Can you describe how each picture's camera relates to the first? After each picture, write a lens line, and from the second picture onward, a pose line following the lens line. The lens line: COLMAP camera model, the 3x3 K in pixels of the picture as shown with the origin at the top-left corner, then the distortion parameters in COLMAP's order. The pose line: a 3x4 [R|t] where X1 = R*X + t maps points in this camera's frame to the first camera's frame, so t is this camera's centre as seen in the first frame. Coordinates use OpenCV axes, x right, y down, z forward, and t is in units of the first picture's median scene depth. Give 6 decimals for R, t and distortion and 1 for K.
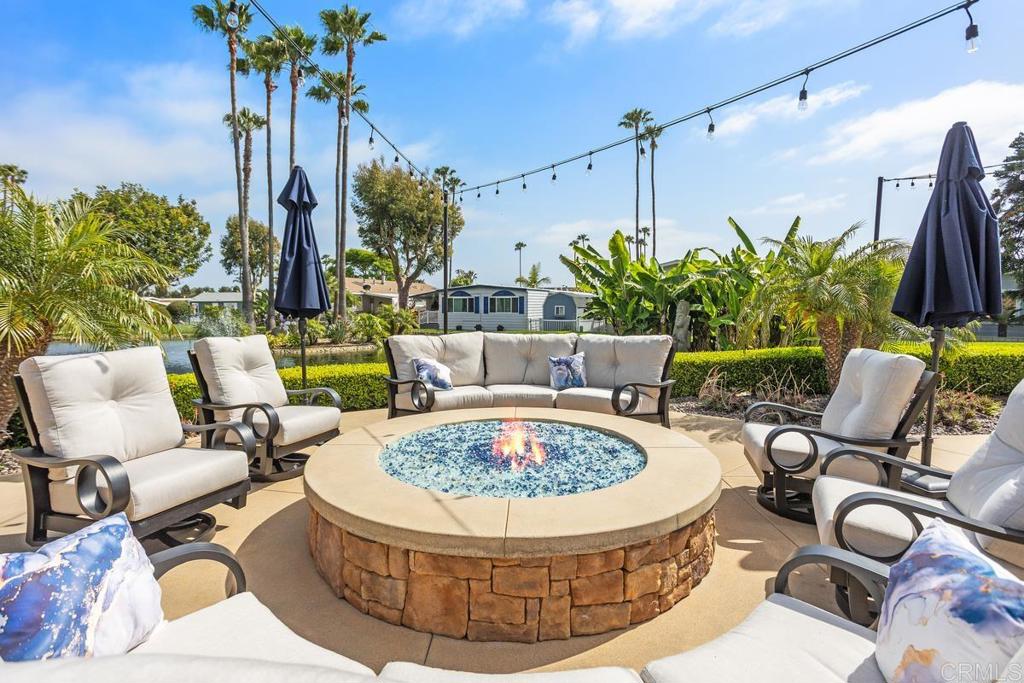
lens RADIAL K [[502.9, 0, 508.0], [0, 502.9, 310.7], [0, 0, 1]] dist [-0.015977, 0.000480]
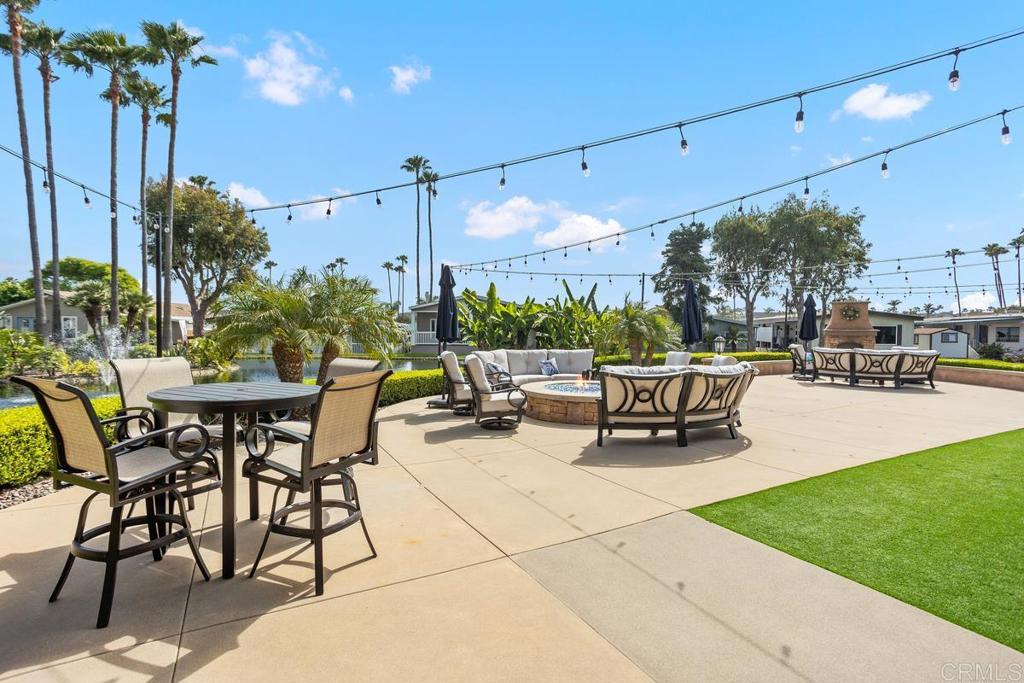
lens RADIAL K [[496.5, 0, 513.6], [0, 496.5, 326.6], [0, 0, 1]] dist [-0.003351, 0.000525]
pose [[0.867361, 0.008478, 0.497608, -0.225814], [-0.001979, 0.999906, -0.013585, -0.004711], [-0.497676, 0.010798, 0.867296, -0.158671]]
